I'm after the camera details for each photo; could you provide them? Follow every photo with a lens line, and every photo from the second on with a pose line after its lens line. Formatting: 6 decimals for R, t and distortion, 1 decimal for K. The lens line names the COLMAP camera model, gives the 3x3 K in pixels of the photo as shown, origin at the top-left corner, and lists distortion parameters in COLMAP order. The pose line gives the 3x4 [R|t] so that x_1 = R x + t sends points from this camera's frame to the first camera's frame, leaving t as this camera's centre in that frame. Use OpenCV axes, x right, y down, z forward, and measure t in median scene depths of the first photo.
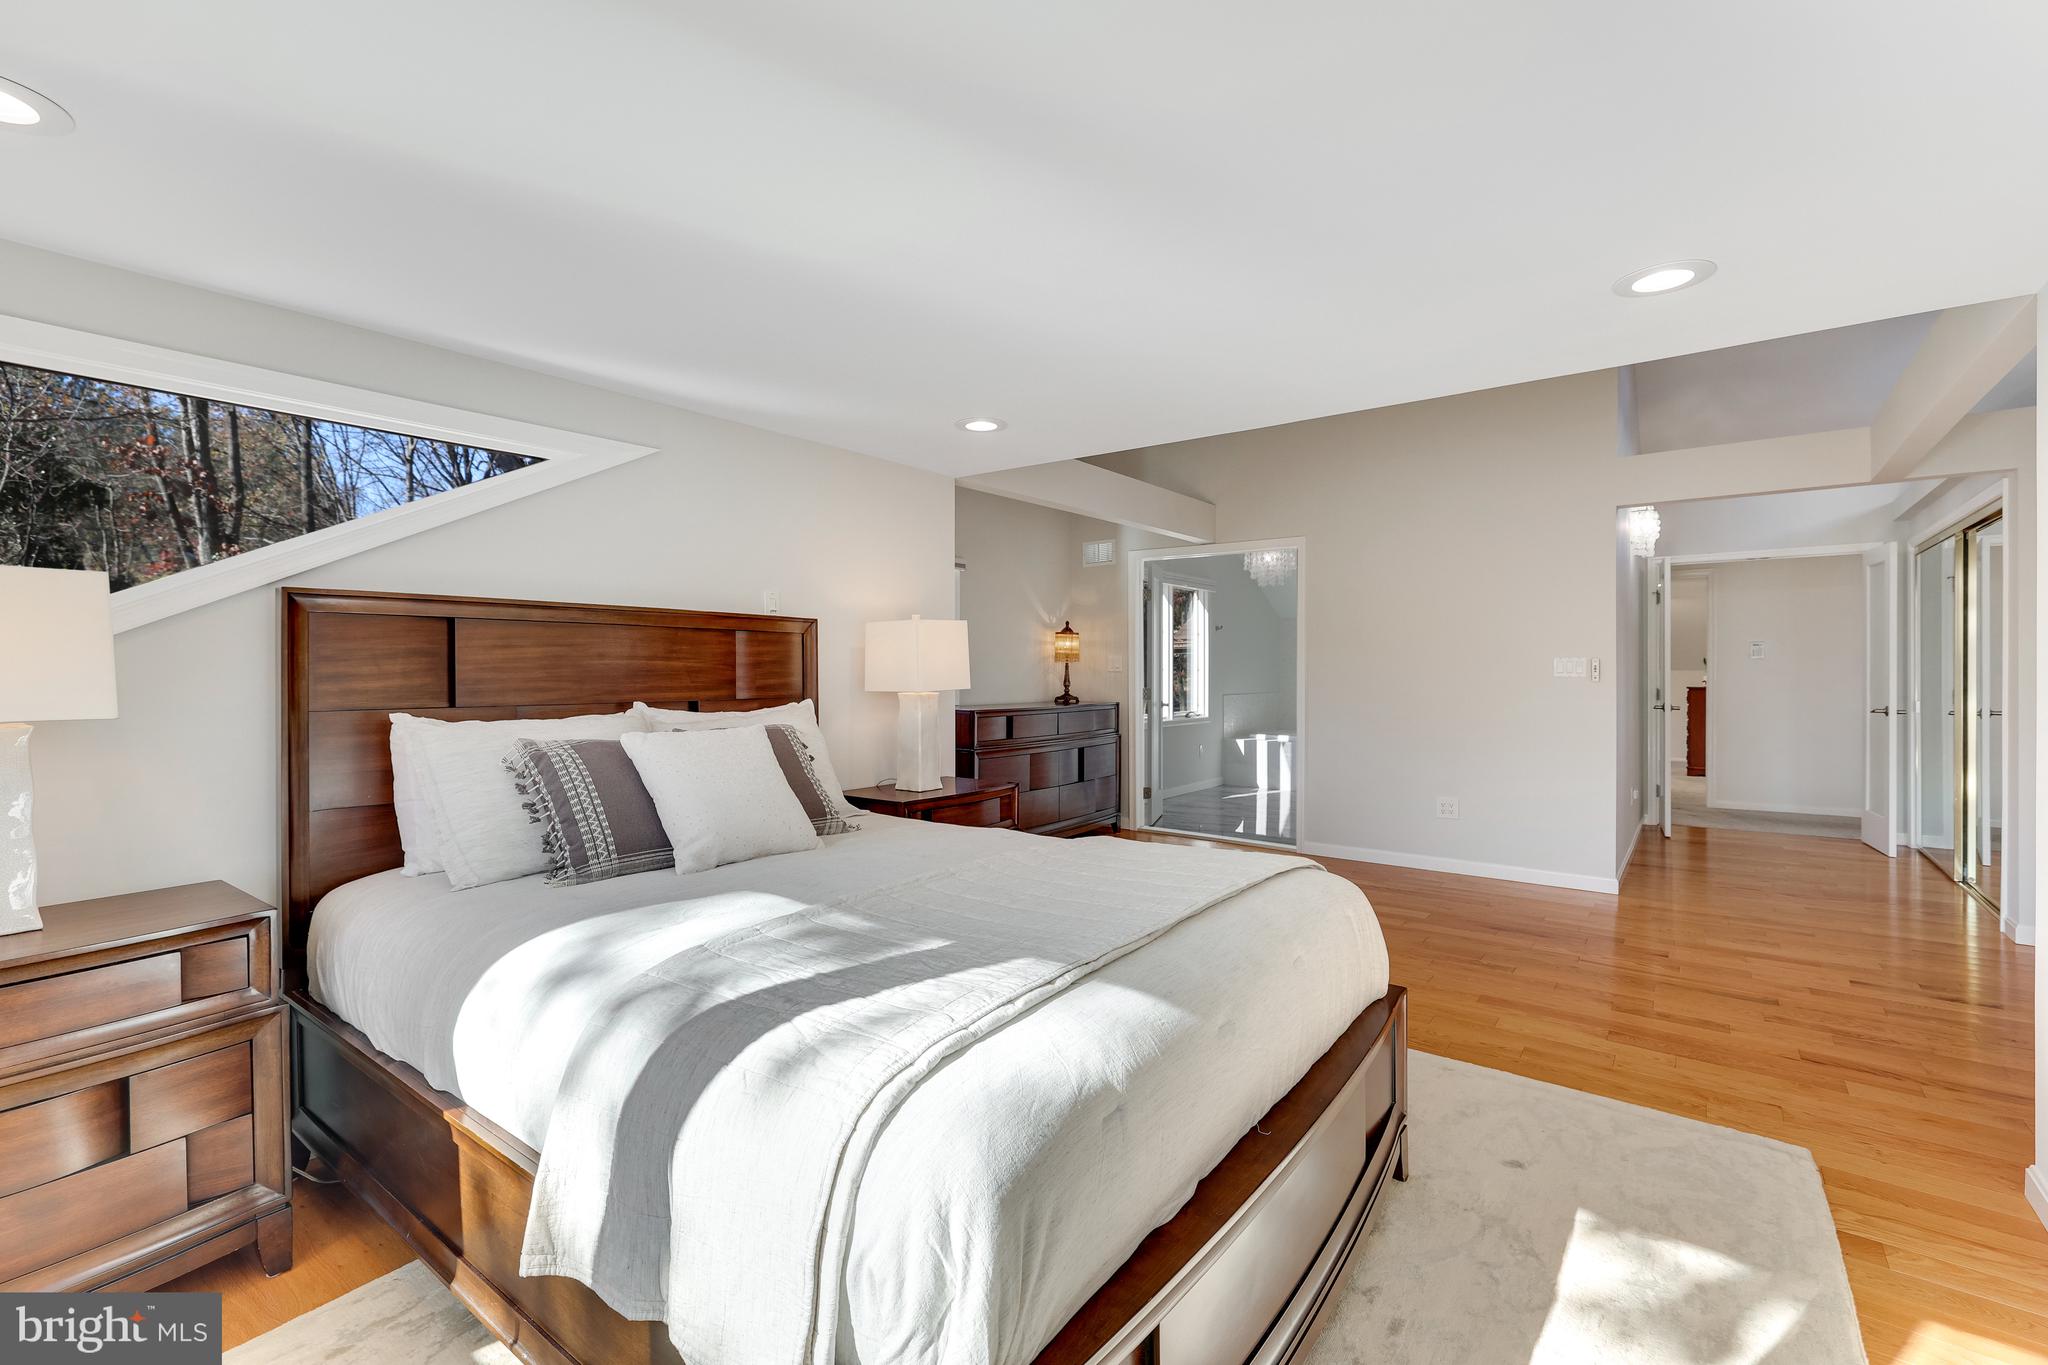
lens RADIAL K [[866.3, 0, 1024.0], [0, 866.3, 682.5], [0, 0, 1]] dist [0.000329, -0.000027]
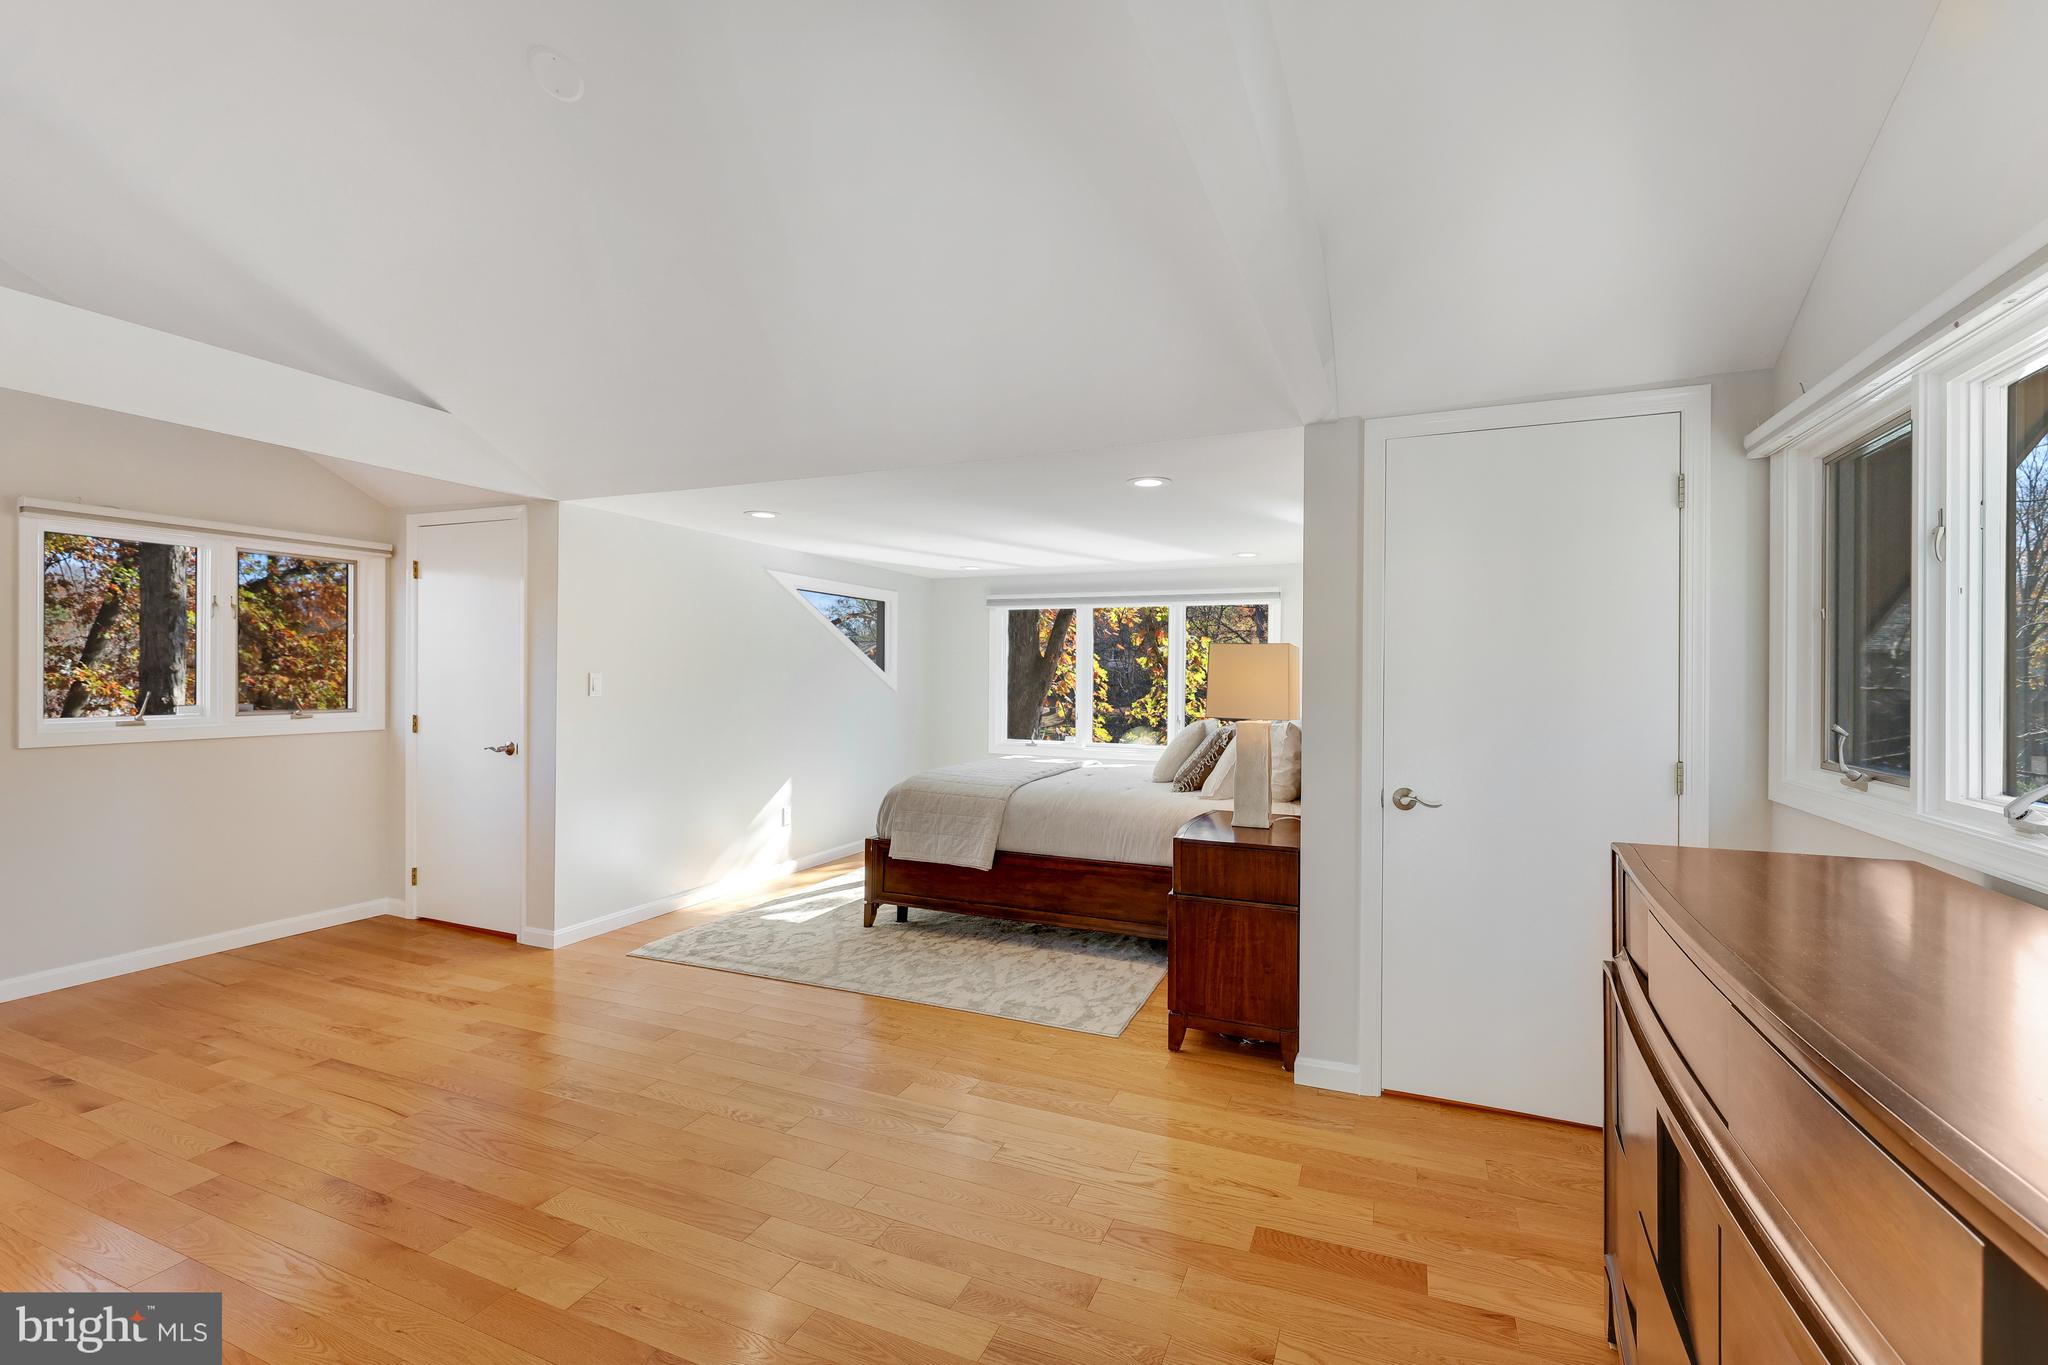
lens RADIAL K [[920.2, 0, 1033.3], [0, 920.2, 678.8], [0, 0, 1]] dist [0.001001, -0.000230]
pose [[-0.966281, -0.005743, -0.257425, 0.191142], [-0.011556, 0.999711, 0.021076, -0.026489], [0.257230, 0.023340, -0.966068, 0.996930]]
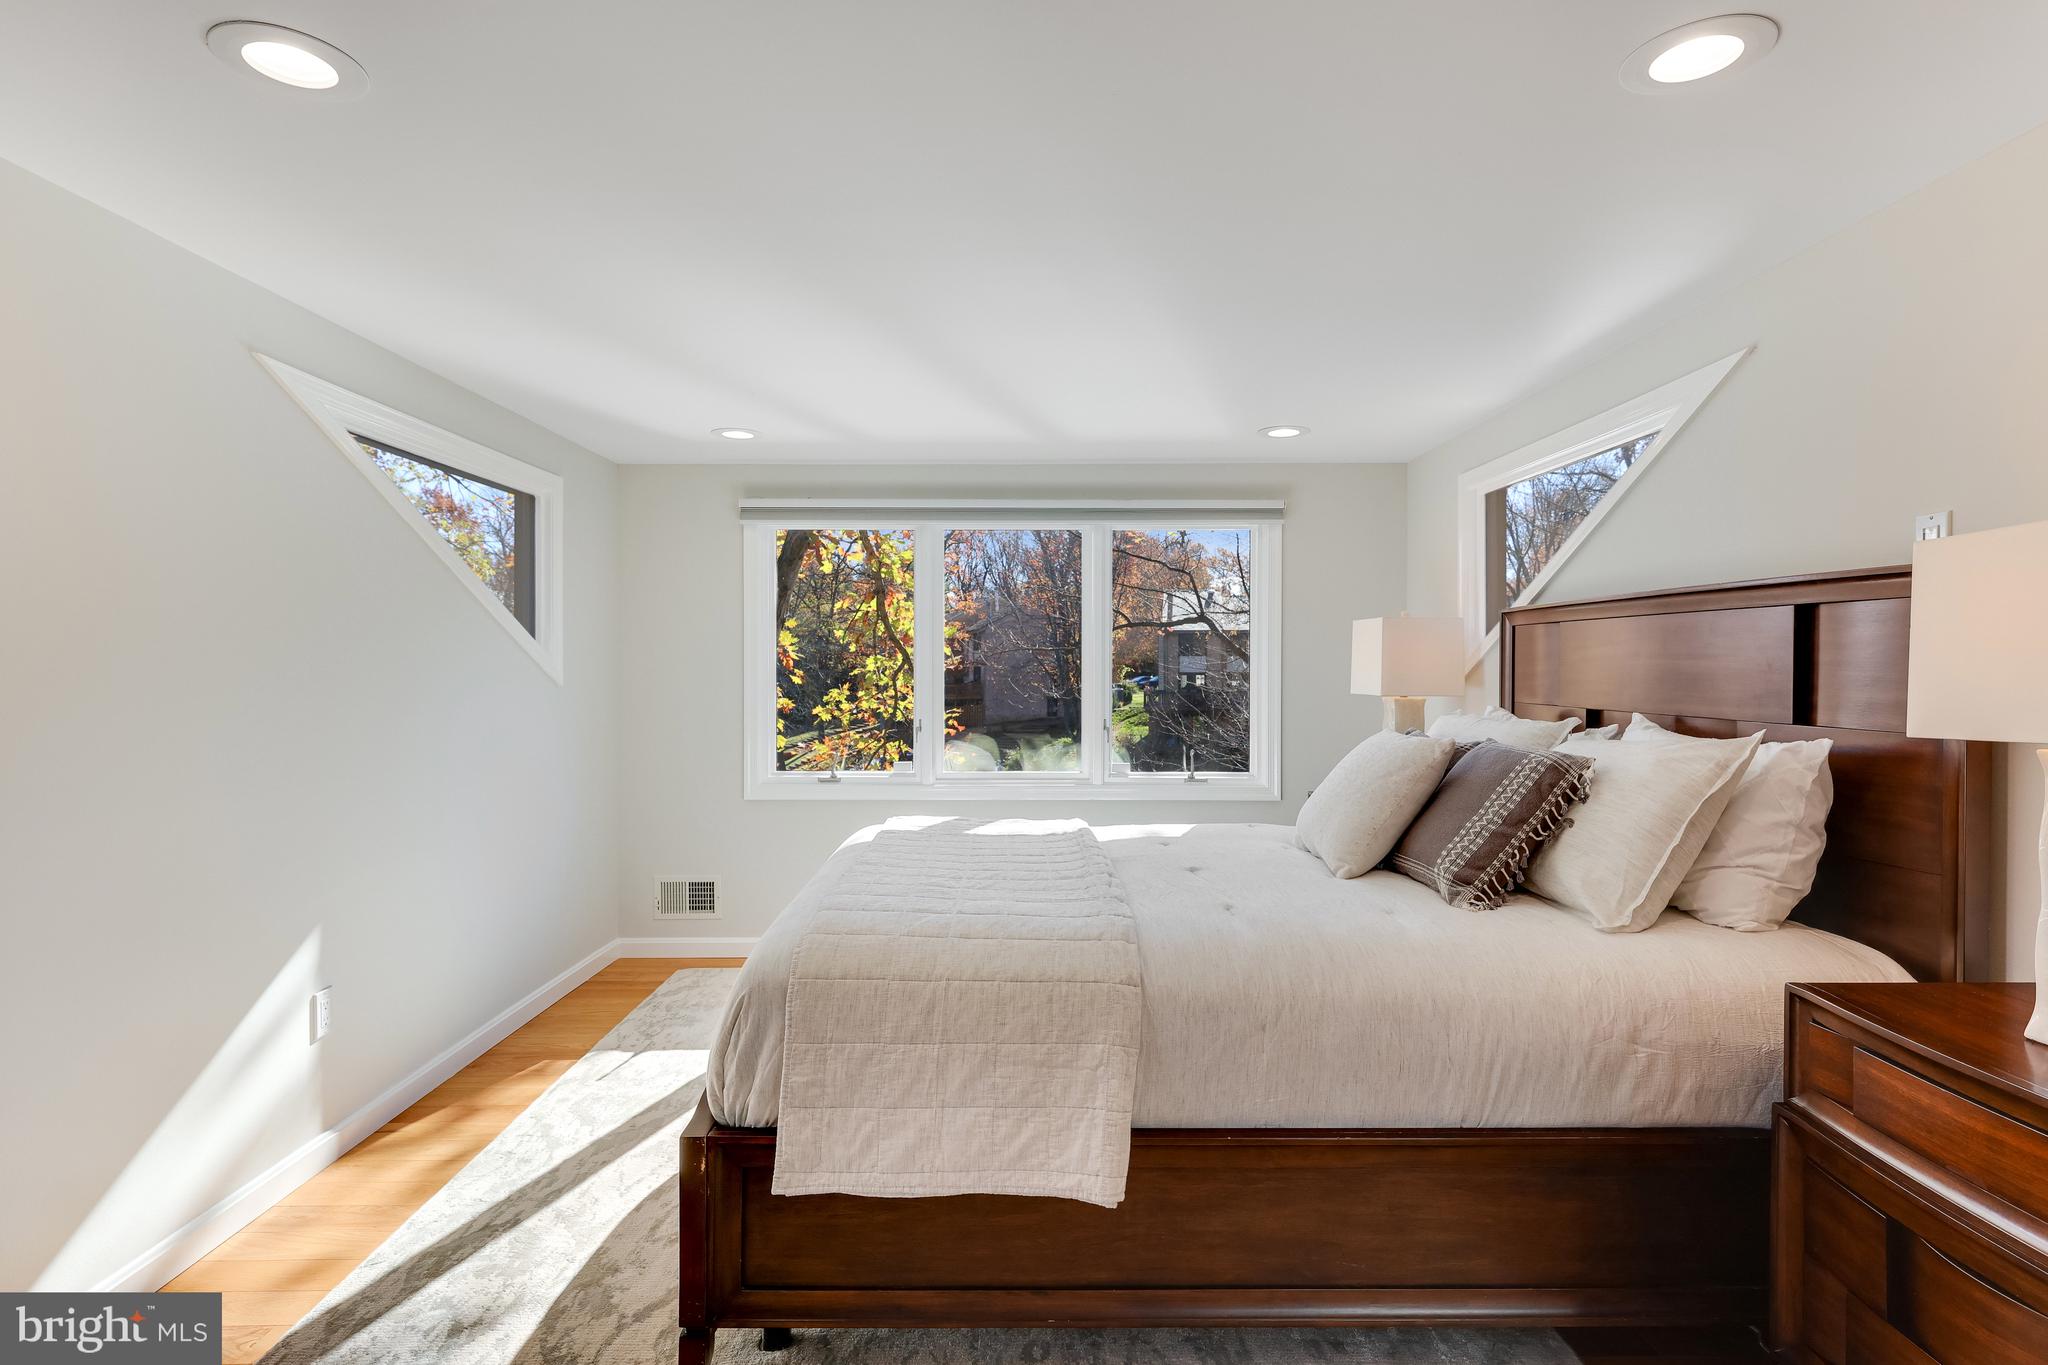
lens RADIAL K [[1038.1, 0, 1026.0], [0, 1038.1, 673.3], [0, 0, 1]] dist [0.000261, -0.000294]
pose [[-0.784162, 0.004053, -0.620542, 0.224240], [-0.012534, 0.999671, 0.022369, -0.009570], [0.620429, 0.025318, -0.783854, 0.550052]]
